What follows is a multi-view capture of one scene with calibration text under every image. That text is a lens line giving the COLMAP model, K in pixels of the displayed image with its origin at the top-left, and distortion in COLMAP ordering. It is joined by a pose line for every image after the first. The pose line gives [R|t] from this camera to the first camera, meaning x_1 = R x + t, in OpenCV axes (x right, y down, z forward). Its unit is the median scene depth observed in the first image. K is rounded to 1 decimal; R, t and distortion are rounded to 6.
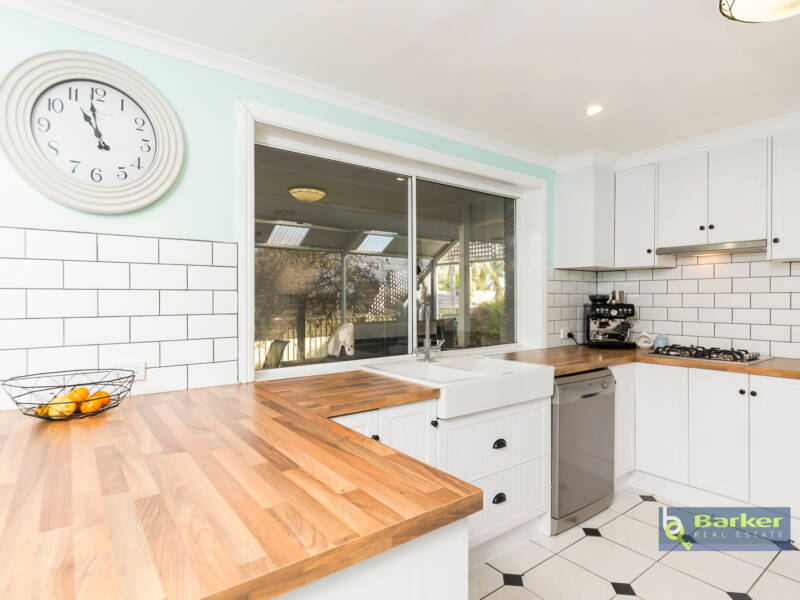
lens RADIAL K [[443.3, 0, 400.0], [0, 443.3, 300.0], [0, 0, 1]] dist [0.000290, -0.000277]
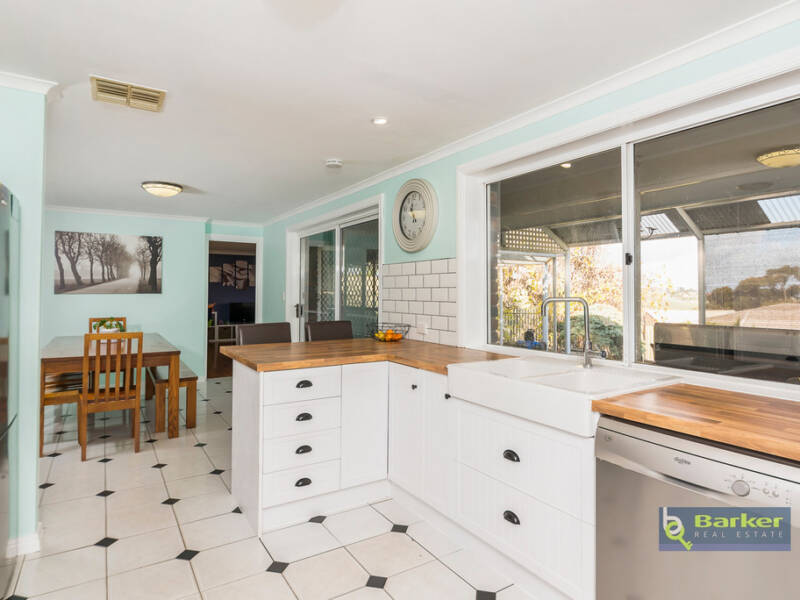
lens RADIAL K [[435.4, 0, 399.4], [0, 435.4, 297.9], [0, 0, 1]] dist [0.000281, -0.000067]
pose [[-0.054619, 0.015899, -0.998381, 0.852009], [-0.008801, 0.999827, 0.016404, -0.005700], [0.998468, 0.009683, -0.054469, 0.623238]]
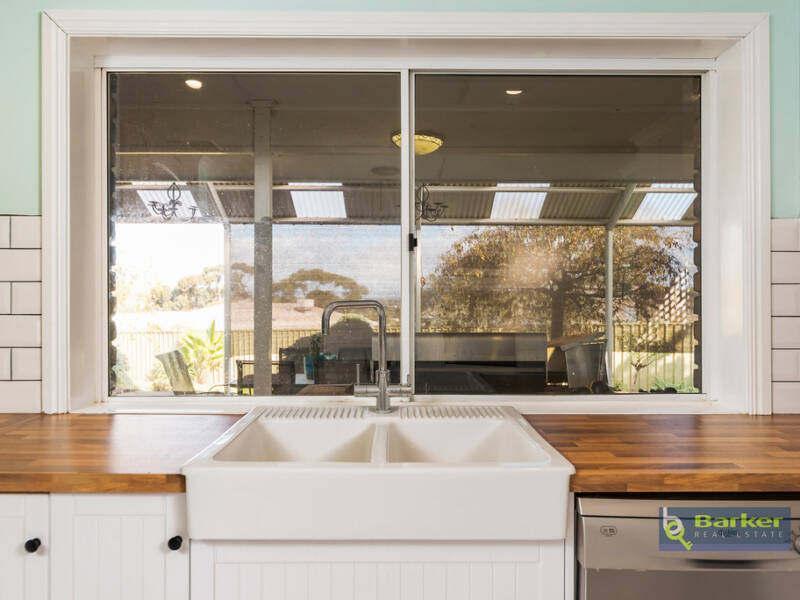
lens RADIAL K [[580.3, 0, 400.0], [0, 580.3, 300.0], [0, 0, 1]] dist [0.004156, 0.002307]
pose [[0.805125, 0.011046, -0.593002, 0.449888], [-0.007358, 0.999936, 0.008636, -0.002749], [0.593059, -0.002590, 0.805155, 0.415237]]
